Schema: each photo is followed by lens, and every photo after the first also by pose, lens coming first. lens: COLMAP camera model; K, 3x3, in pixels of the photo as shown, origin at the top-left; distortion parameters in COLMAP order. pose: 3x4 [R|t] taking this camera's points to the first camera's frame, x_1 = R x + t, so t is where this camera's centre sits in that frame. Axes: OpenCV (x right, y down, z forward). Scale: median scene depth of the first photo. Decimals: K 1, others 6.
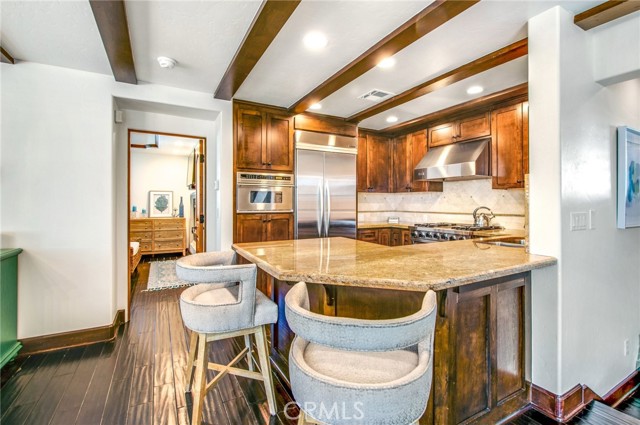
lens RADIAL K [[287.5, 0, 322.2], [0, 287.5, 205.9], [0, 0, 1]] dist [0.003749, 0.000149]
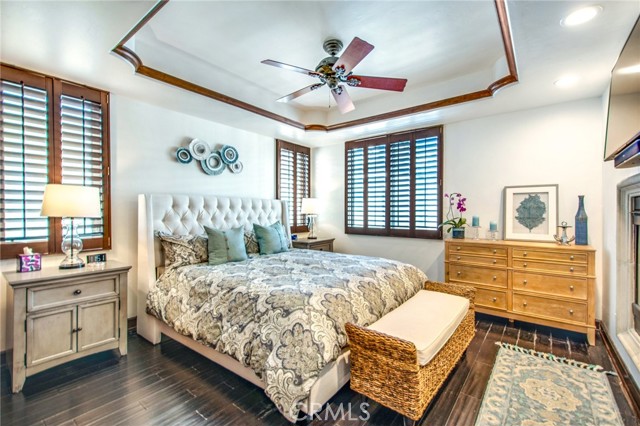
lens RADIAL K [[287.5, 0, 319.4], [0, 287.5, 210.3], [0, 0, 1]] dist [0.003749, 0.000149]
pose [[0.383487, -0.003087, -0.923541, -0.251498], [0.000166, 0.999995, -0.003274, -0.009254], [0.923546, 0.001103, 0.383486, 0.494074]]
